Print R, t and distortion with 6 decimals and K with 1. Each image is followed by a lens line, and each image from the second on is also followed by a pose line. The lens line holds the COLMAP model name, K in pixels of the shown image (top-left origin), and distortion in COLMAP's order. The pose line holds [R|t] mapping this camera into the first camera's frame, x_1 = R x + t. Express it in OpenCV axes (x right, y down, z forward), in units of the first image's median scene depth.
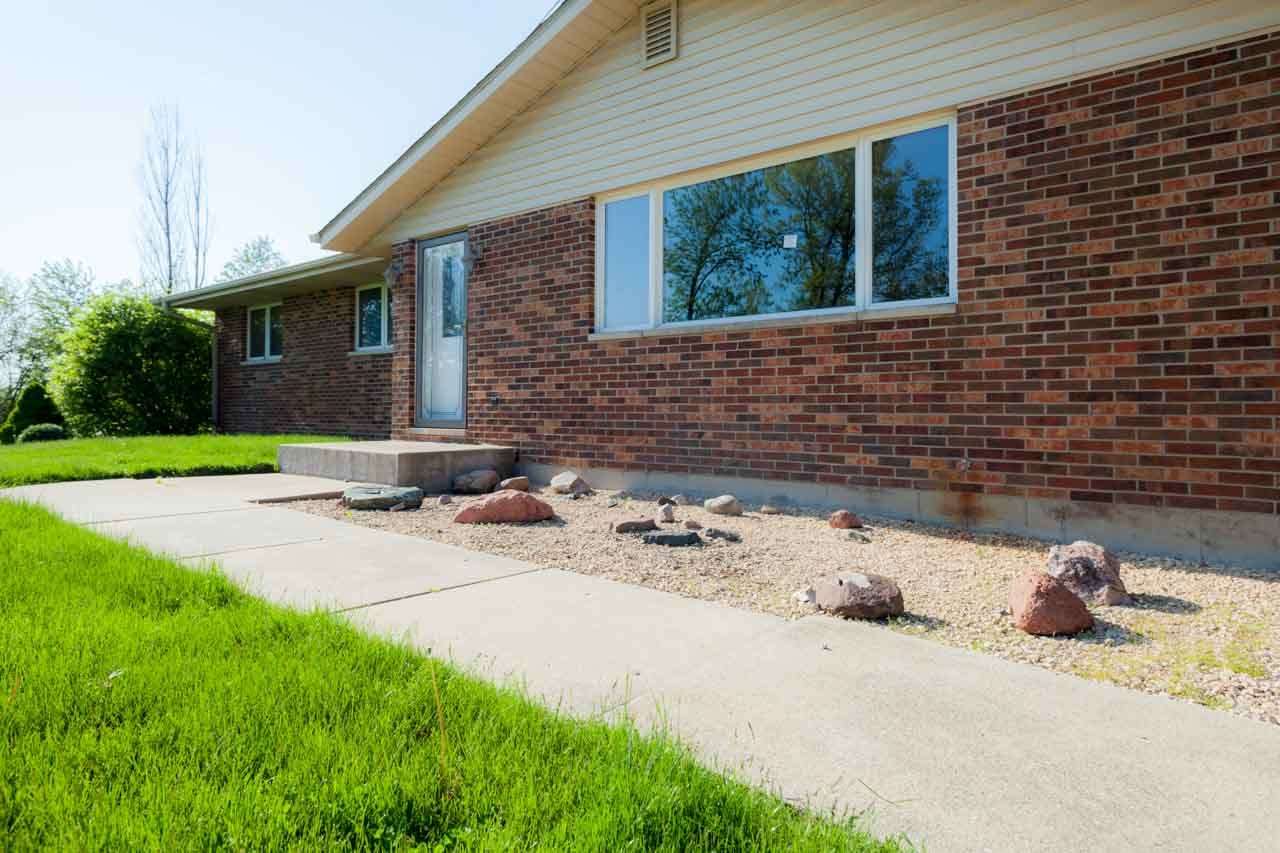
lens RADIAL K [[713.1, 0, 641.1], [0, 713.1, 401.1], [0, 0, 1]] dist [0.008650, 0.000828]
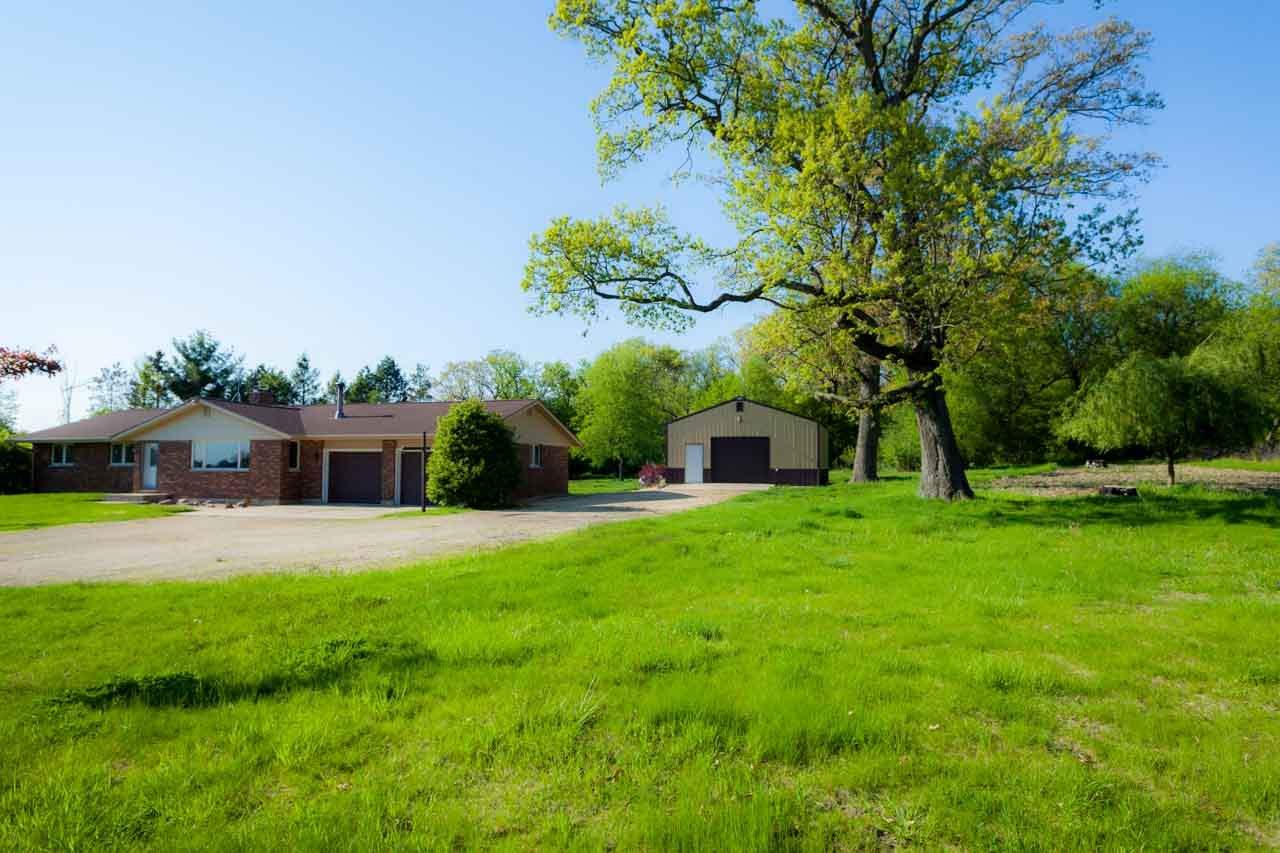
lens RADIAL K [[721.1, 0, 639.4], [0, 721.1, 432.8], [0, 0, 1]] dist [0.017361, 0.000217]
pose [[0.938477, 0.009857, 0.345201, 1.032424], [-0.001579, 0.999705, -0.024252, -0.220697], [-0.345338, 0.022215, 0.938216, -4.404115]]
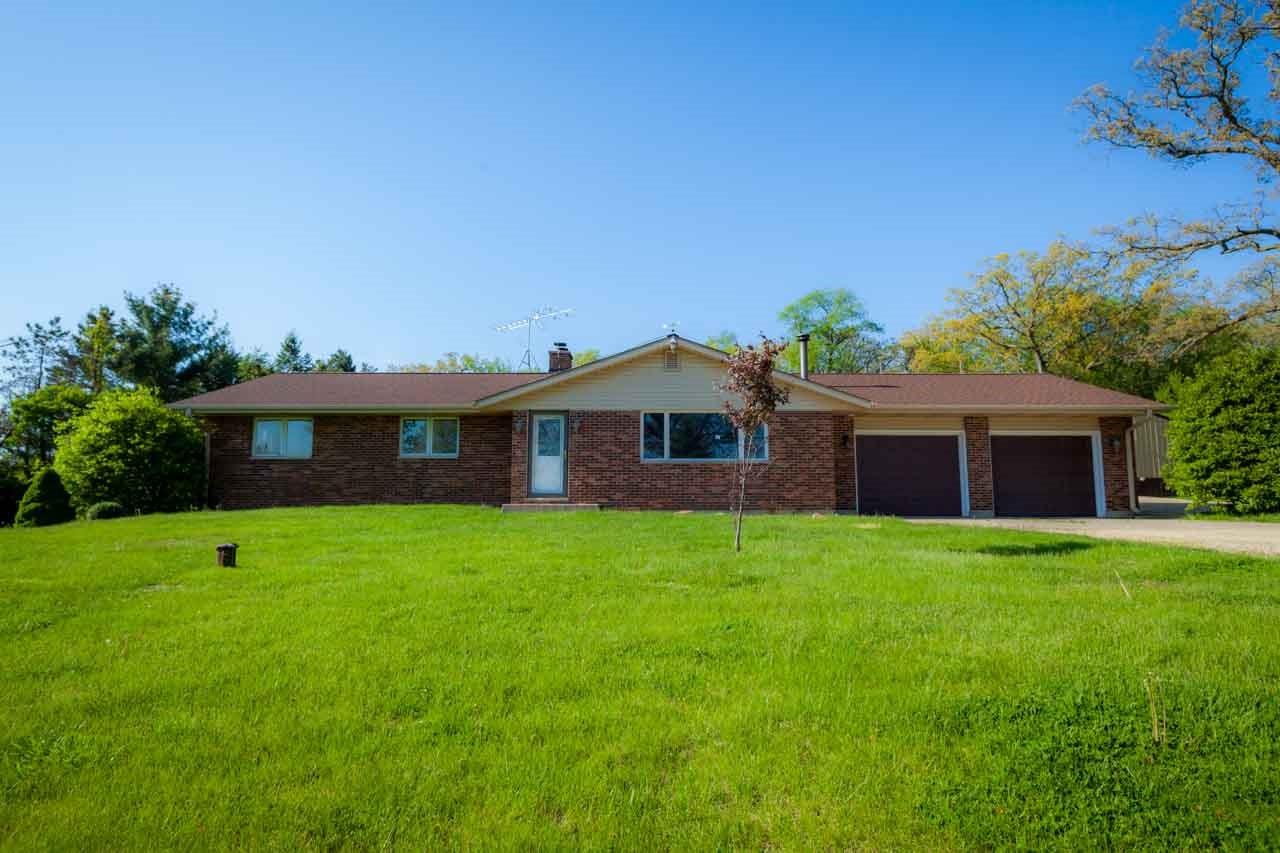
lens RADIAL K [[721.1, 0, 639.4], [0, 721.1, 432.8], [0, 0, 1]] dist [0.017361, 0.000217]
pose [[0.783267, 0.049217, 0.619734, -1.734235], [-0.004183, 0.997256, -0.073911, 0.002082], [-0.621671, 0.055300, 0.781324, -1.108883]]
